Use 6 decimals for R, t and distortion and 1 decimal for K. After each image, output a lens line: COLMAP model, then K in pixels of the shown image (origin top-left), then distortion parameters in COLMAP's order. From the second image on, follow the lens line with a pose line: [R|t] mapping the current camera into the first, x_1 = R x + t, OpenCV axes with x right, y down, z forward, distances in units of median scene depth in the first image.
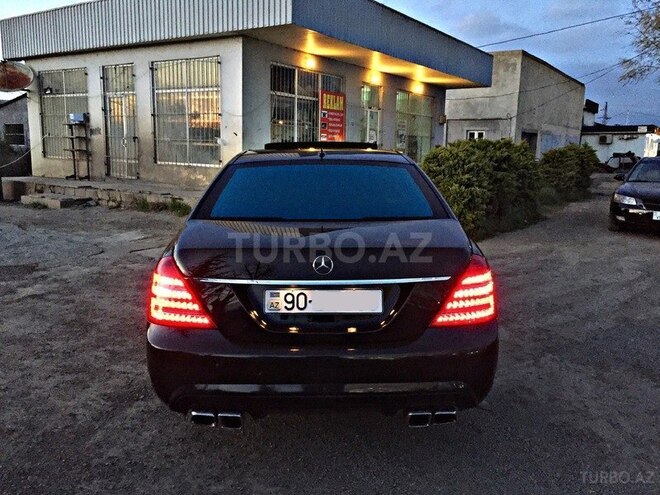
lens RADIAL K [[575.7, 0, 329.4], [0, 575.7, 247.2], [0, 0, 1]] dist [0.065898, -0.046661]
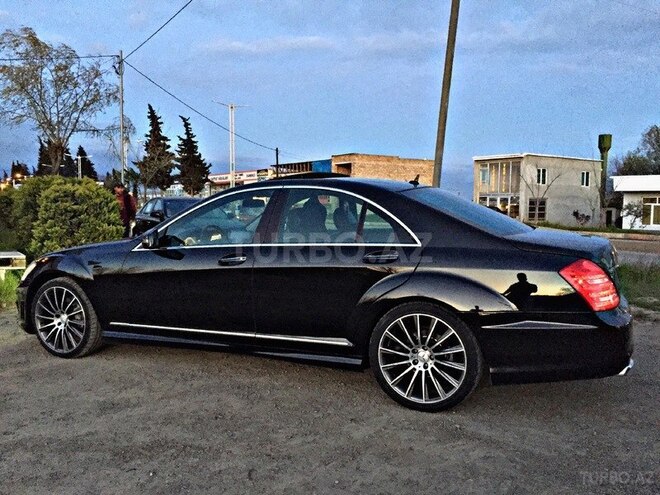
lens RADIAL K [[575.7, 0, 327.9], [0, 575.7, 248.4], [0, 0, 1]] dist [0.065898, -0.046661]
pose [[0.398901, -0.083420, 0.913192, -1.655420], [0.151806, 0.988120, 0.023953, -0.123313], [-0.904341, 0.129073, 0.406825, 0.984792]]
